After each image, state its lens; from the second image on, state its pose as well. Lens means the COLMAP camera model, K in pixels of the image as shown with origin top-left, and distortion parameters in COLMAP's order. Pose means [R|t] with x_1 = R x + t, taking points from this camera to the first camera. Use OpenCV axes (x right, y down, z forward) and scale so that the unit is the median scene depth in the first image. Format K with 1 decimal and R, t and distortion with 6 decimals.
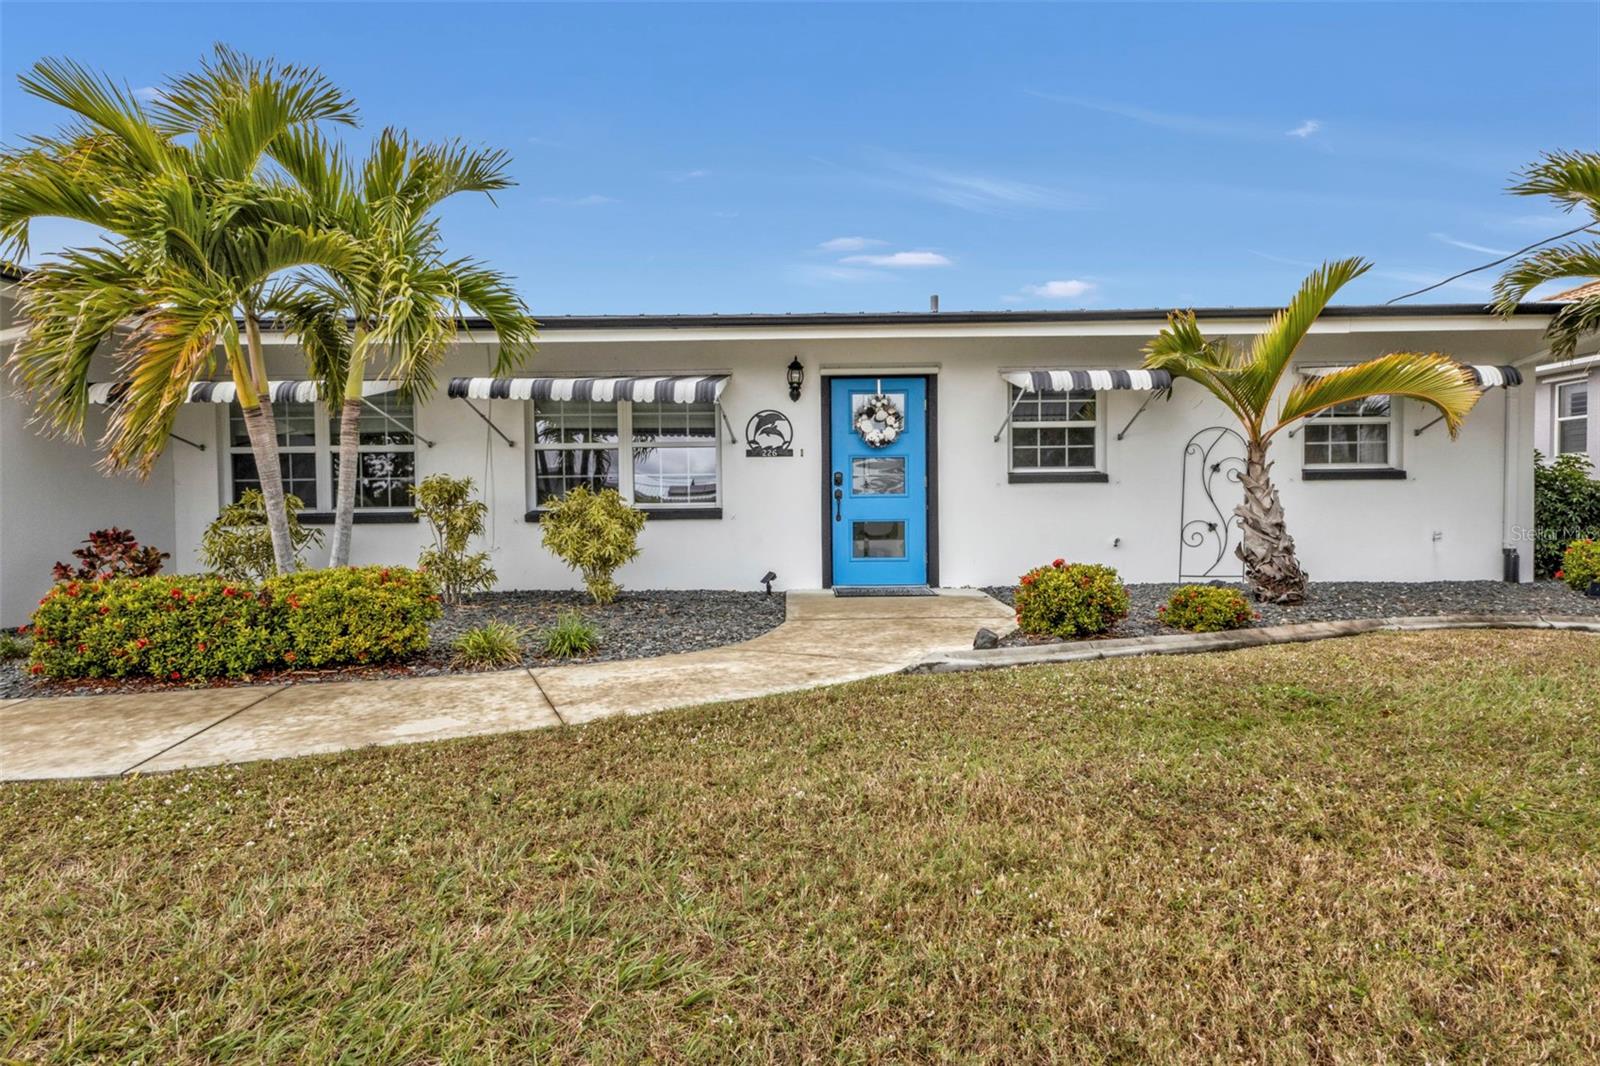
lens RADIAL K [[827.6, 0, 793.6], [0, 827.6, 528.0], [0, 0, 1]] dist [0.022763, -0.002891]
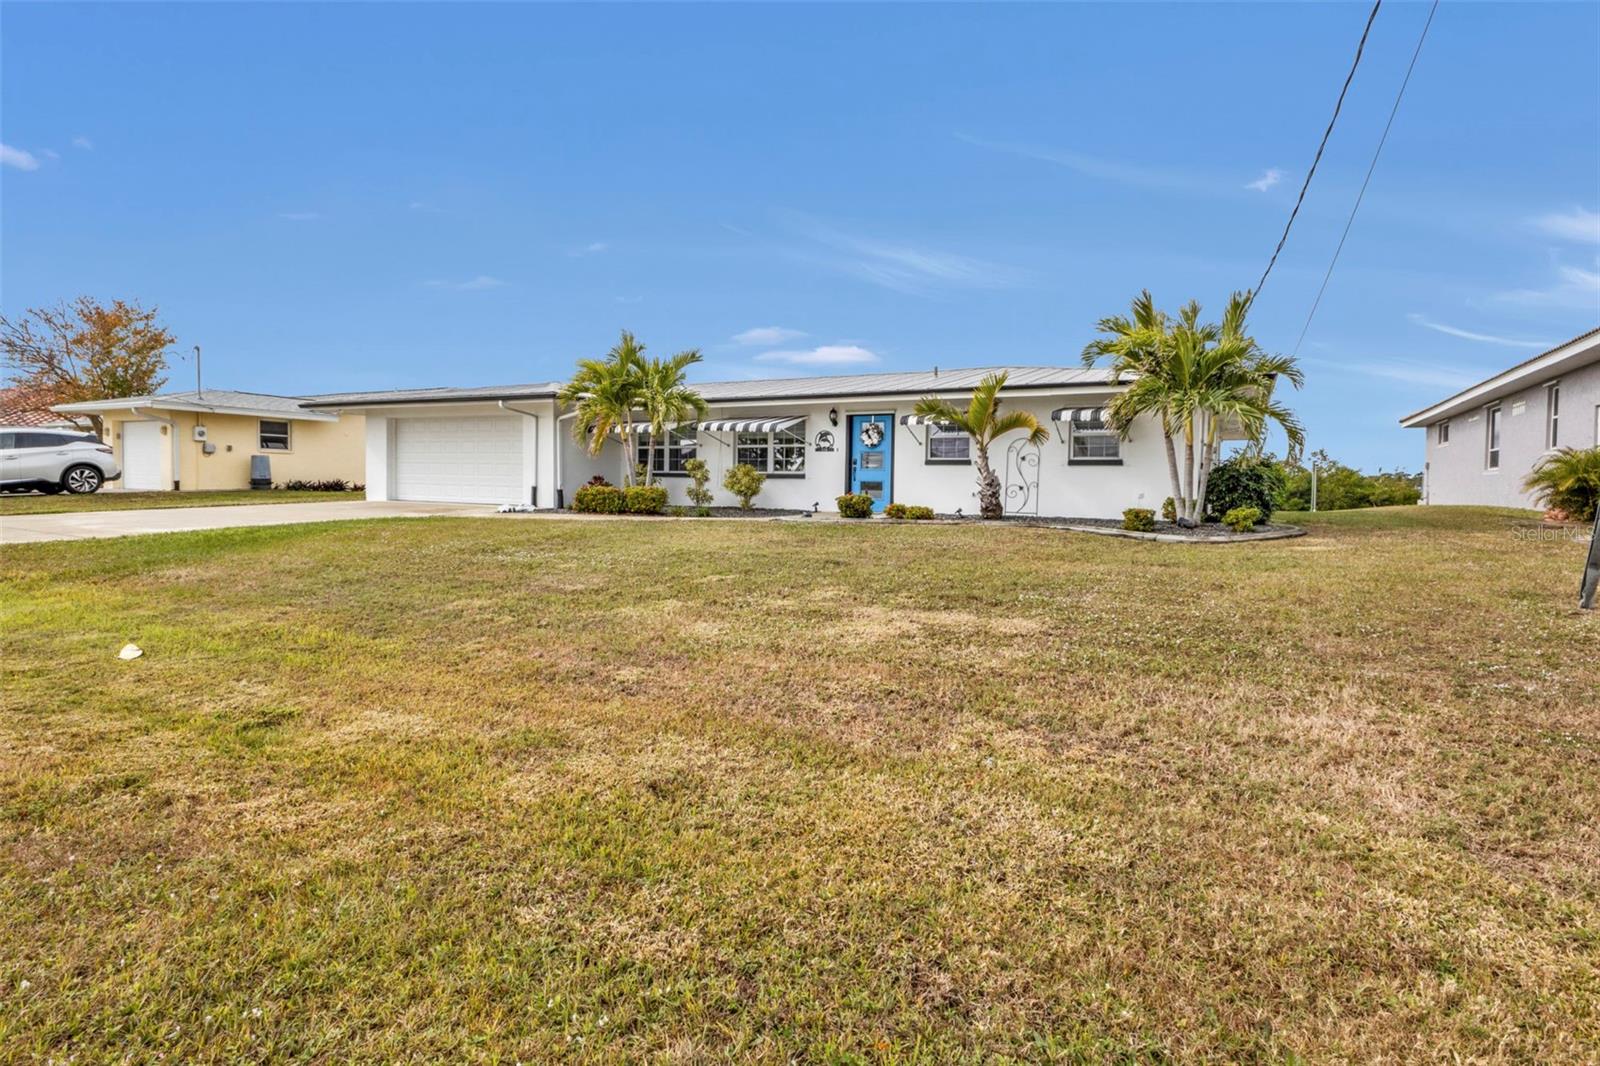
lens RADIAL K [[827.6, 0, 791.2], [0, 827.6, 528.2], [0, 0, 1]] dist [0.022763, -0.002891]
pose [[0.869570, 0.052278, -0.491035, 1.008305], [-0.038137, 0.998520, 0.038770, 0.038532], [0.492336, -0.014987, 0.870276, -1.005372]]
